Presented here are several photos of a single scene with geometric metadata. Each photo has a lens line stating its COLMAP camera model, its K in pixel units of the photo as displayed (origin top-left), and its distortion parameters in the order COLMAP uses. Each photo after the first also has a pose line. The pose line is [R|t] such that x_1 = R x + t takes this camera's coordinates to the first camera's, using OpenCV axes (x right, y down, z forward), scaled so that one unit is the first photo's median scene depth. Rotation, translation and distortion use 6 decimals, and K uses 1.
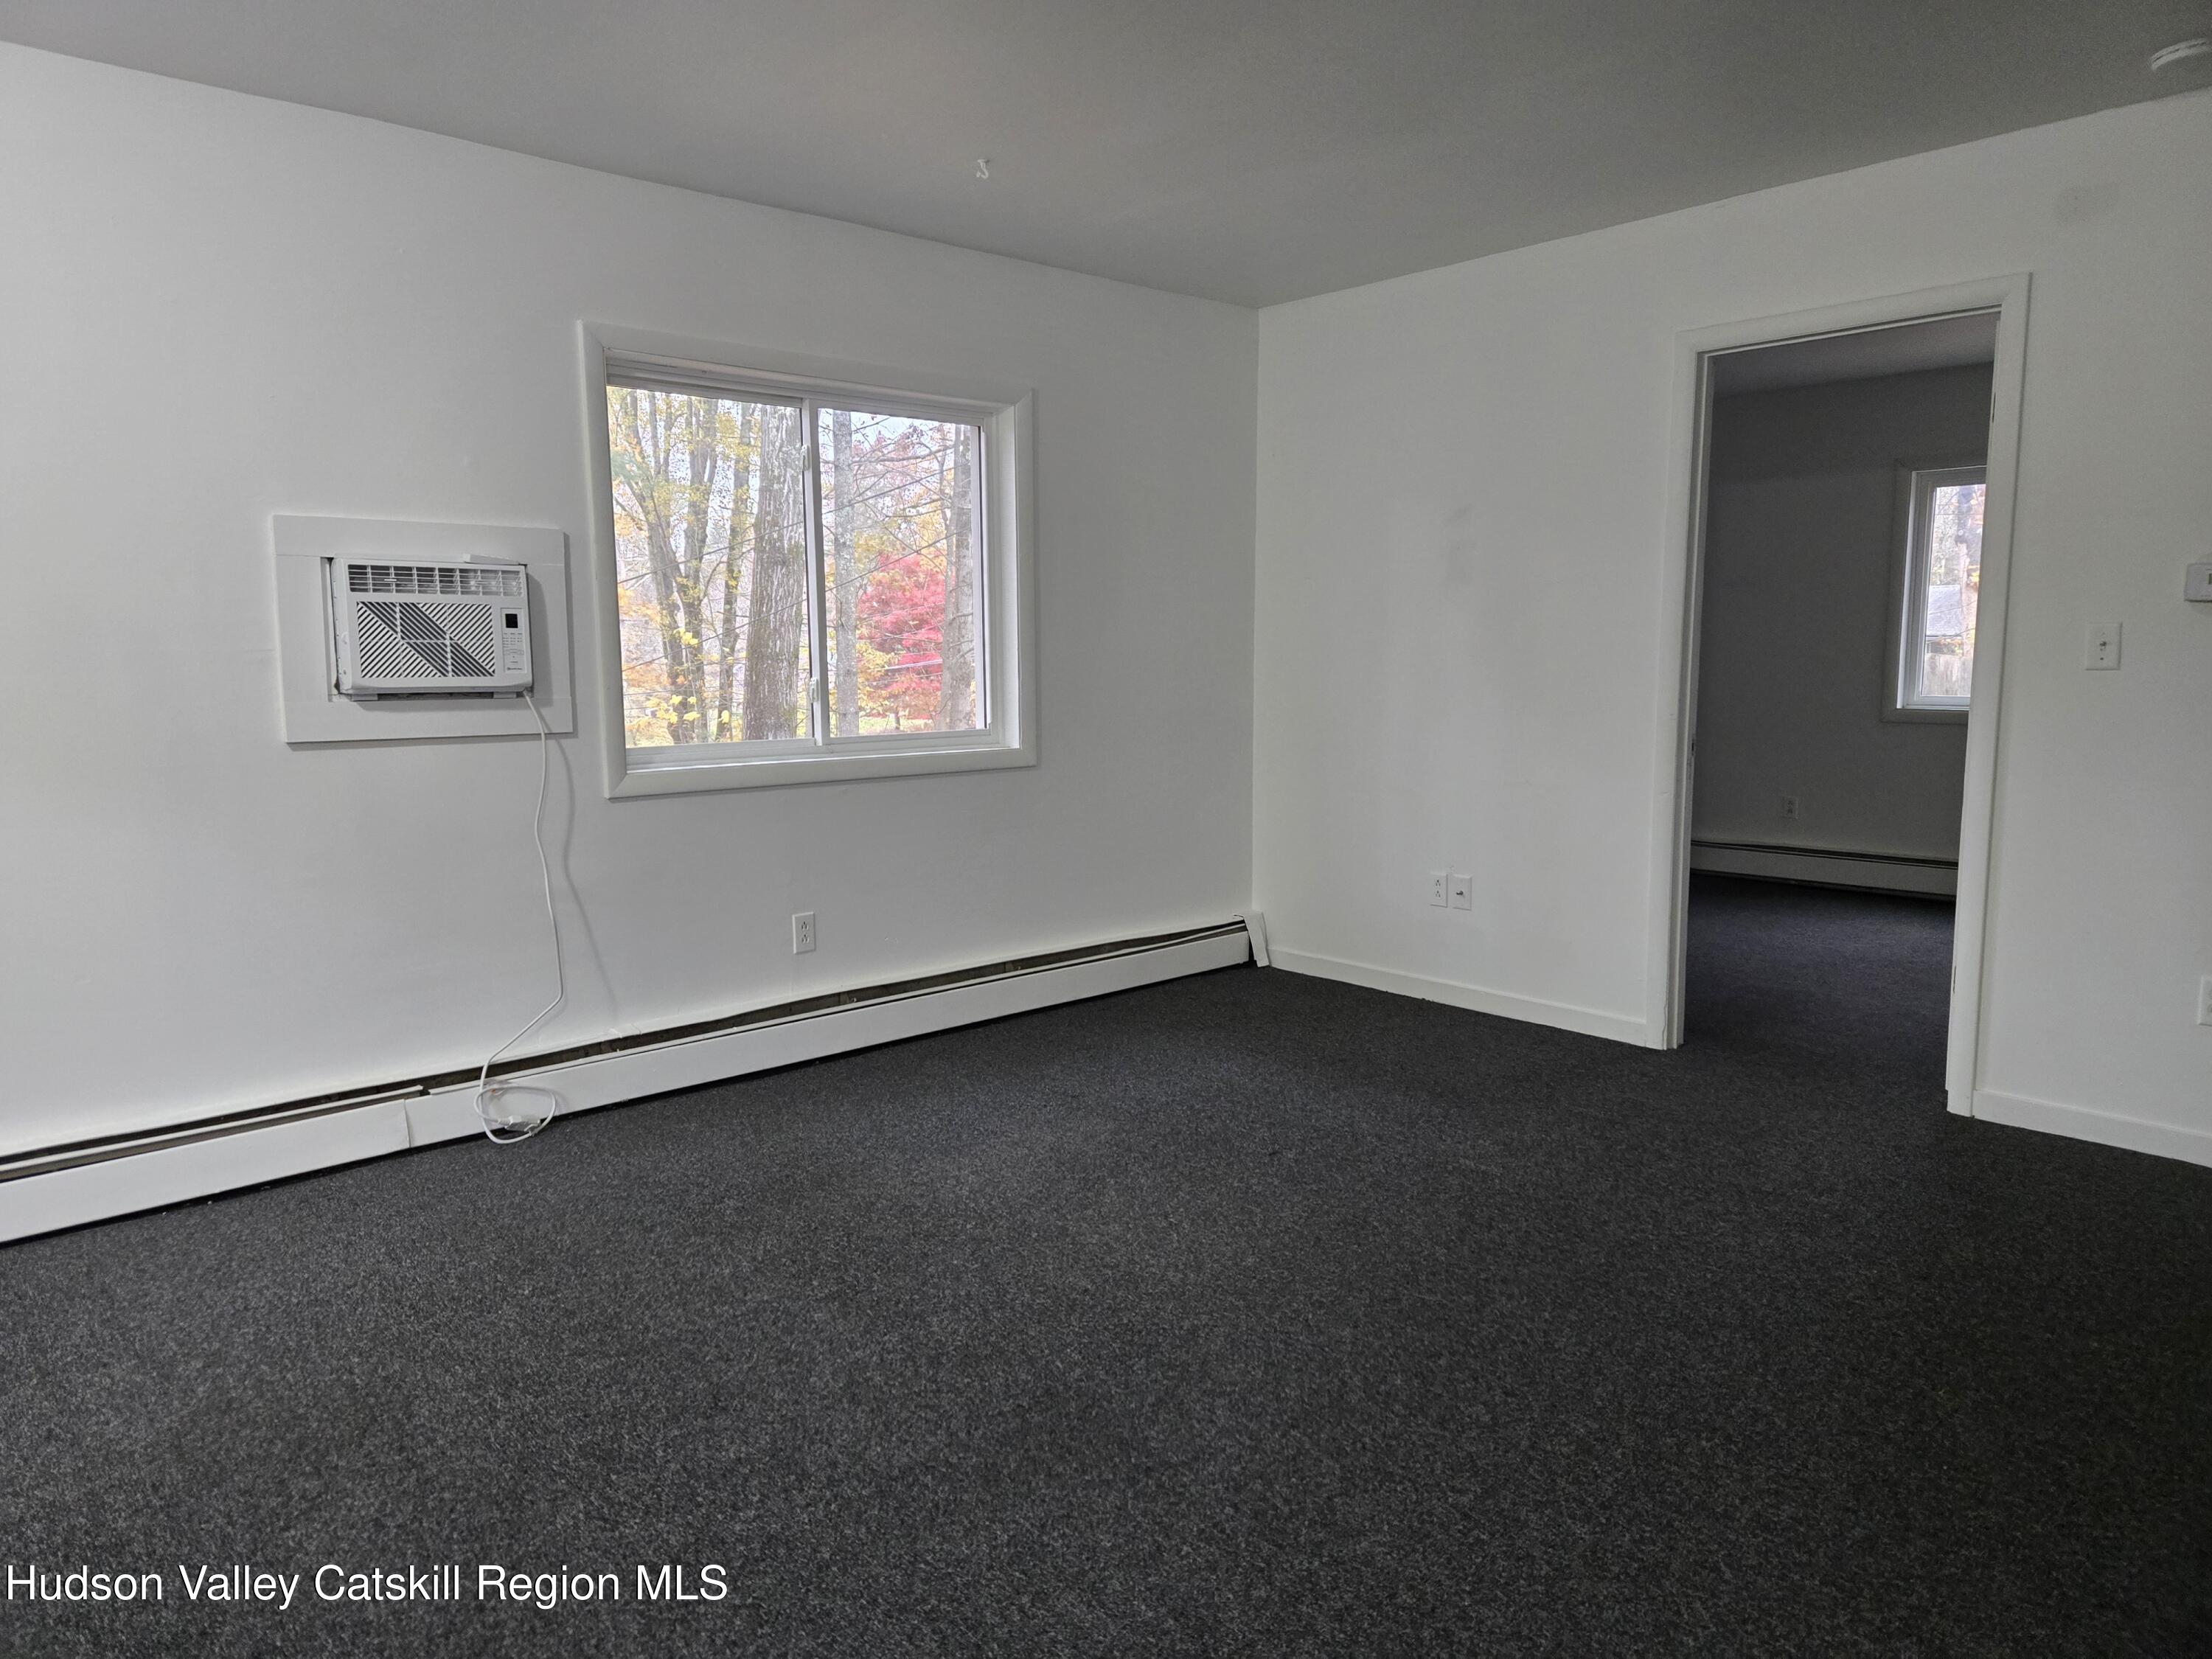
lens RADIAL K [[1492.7, 0, 1106.0], [0, 1492.7, 829.5], [0, 0, 1]] dist [0.053740, -0.002768]
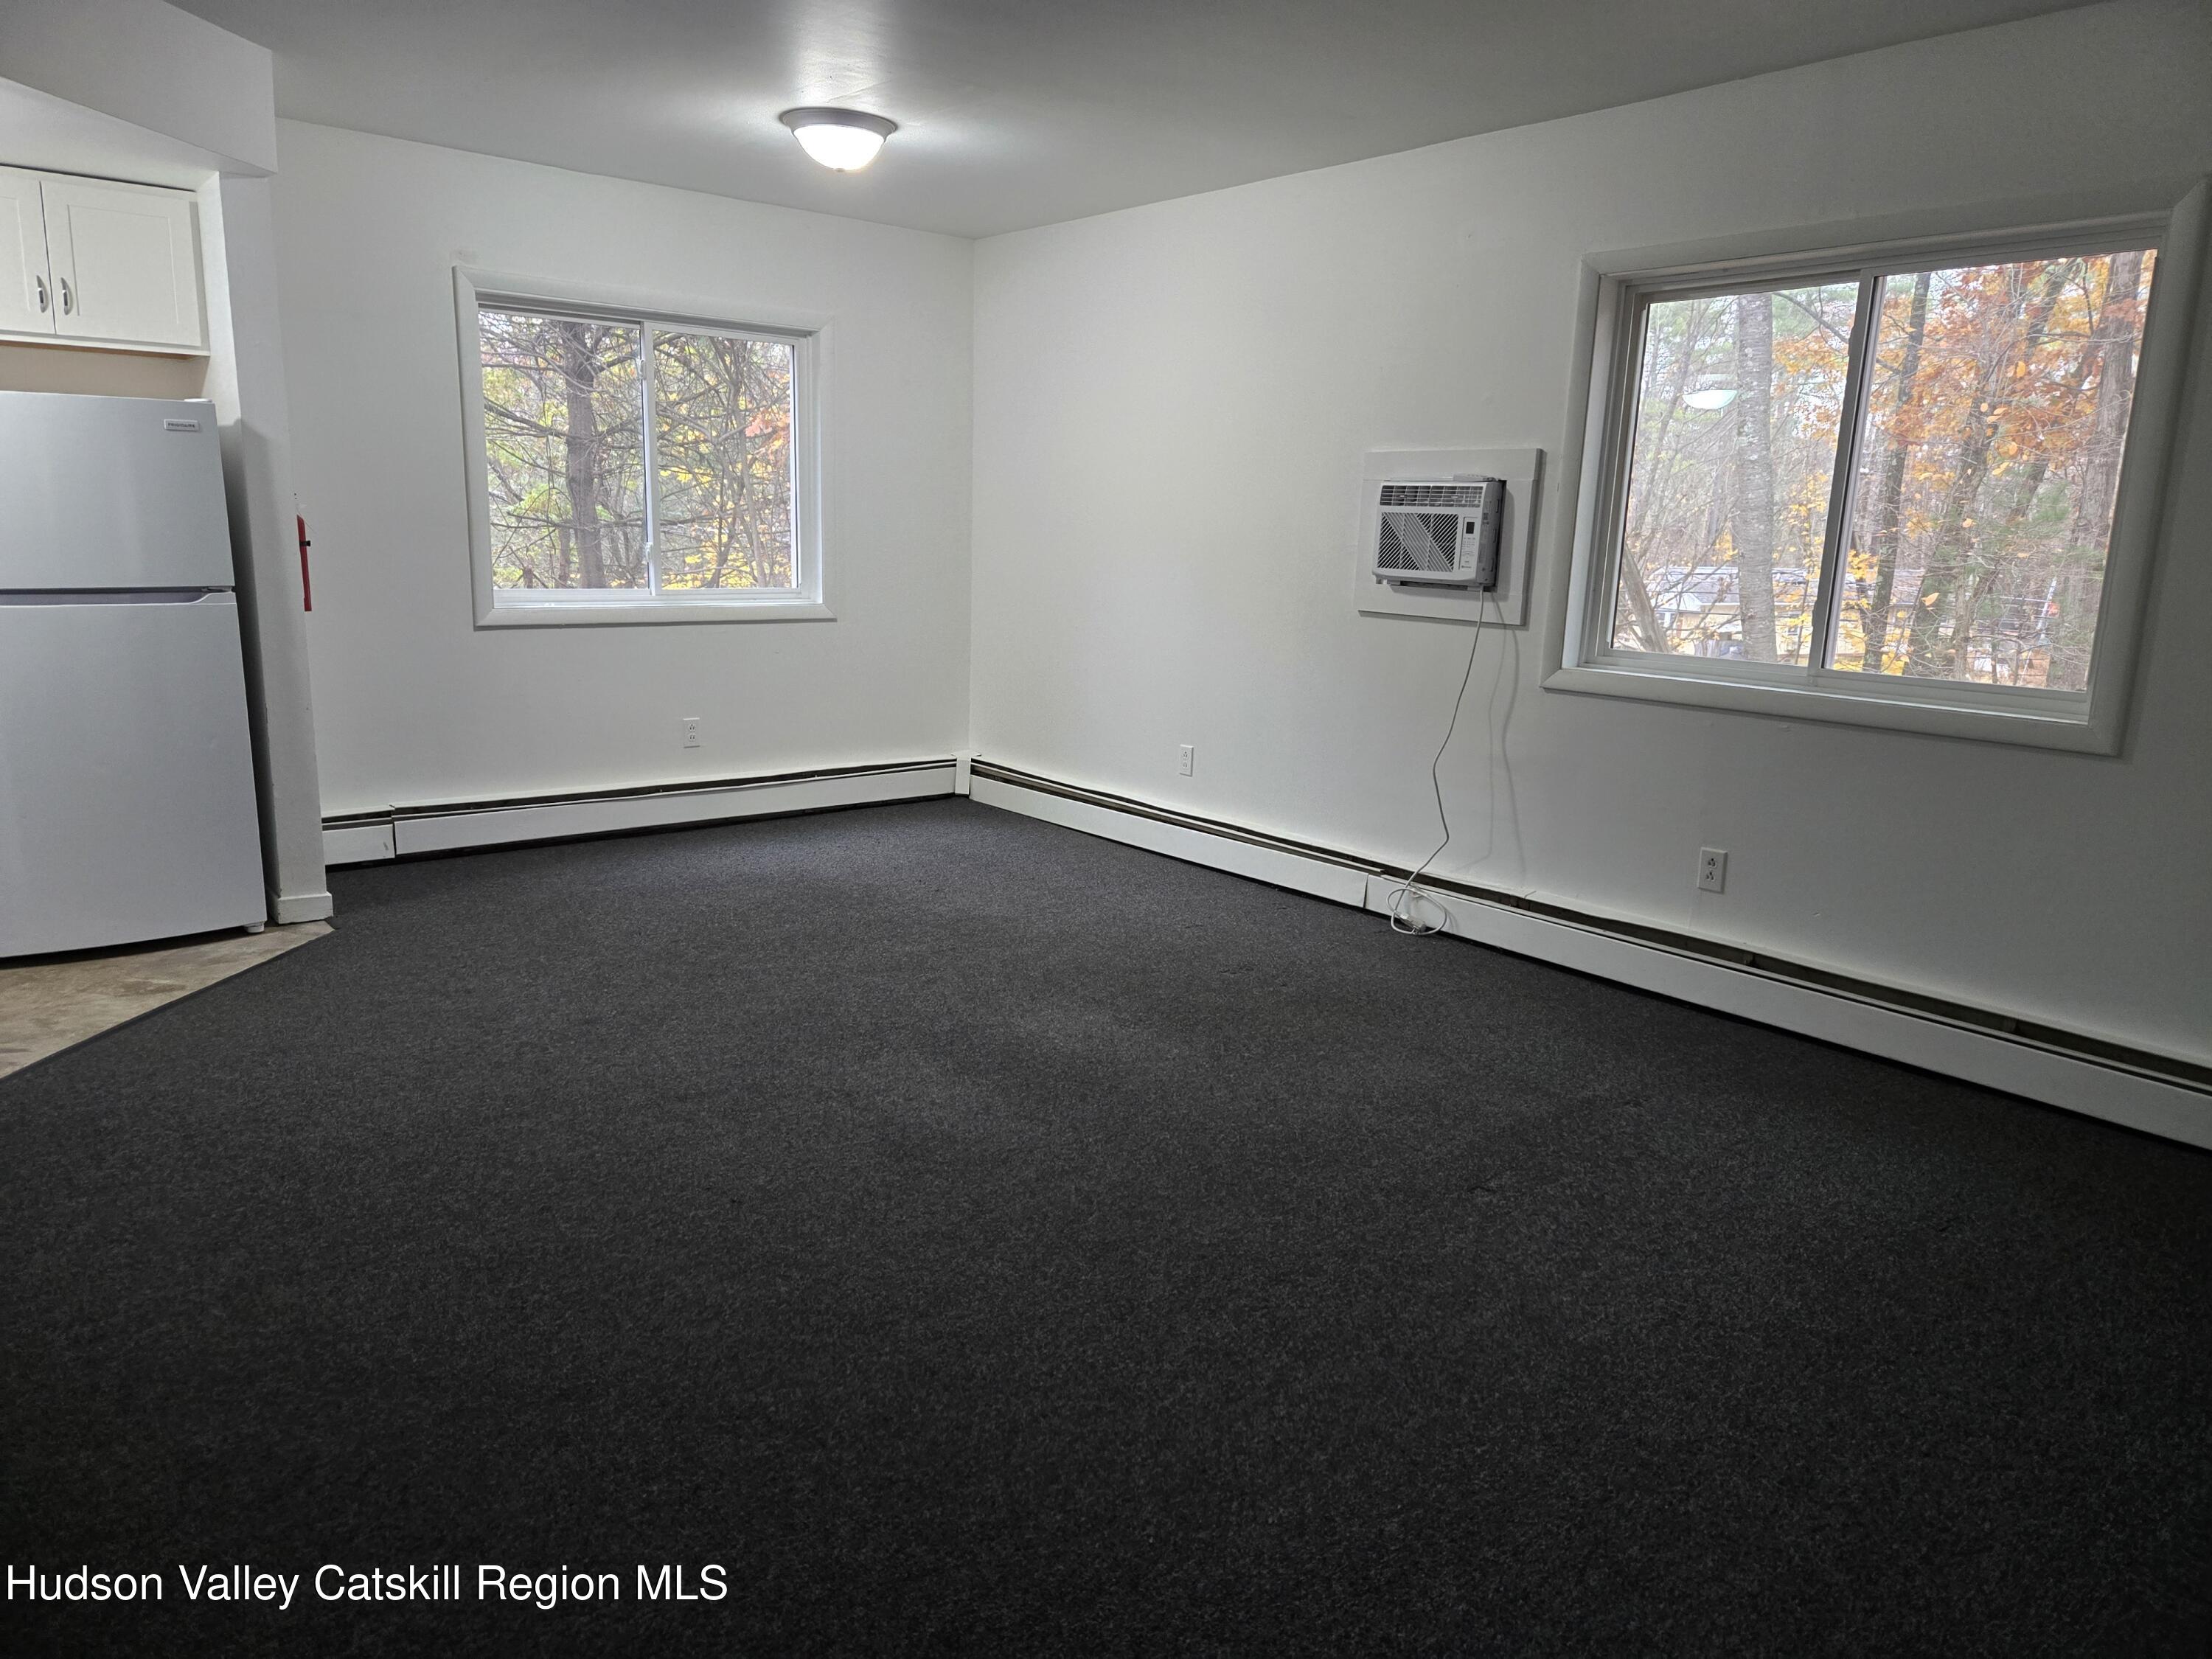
lens RADIAL K [[1492.7, 0, 1106.0], [0, 1492.7, 829.5], [0, 0, 1]] dist [0.053740, -0.002768]
pose [[-0.054725, 0.205634, -0.977098, 0.843694], [-0.158999, 0.964283, 0.211843, -0.108792], [0.985761, 0.166950, -0.020075, 0.741596]]
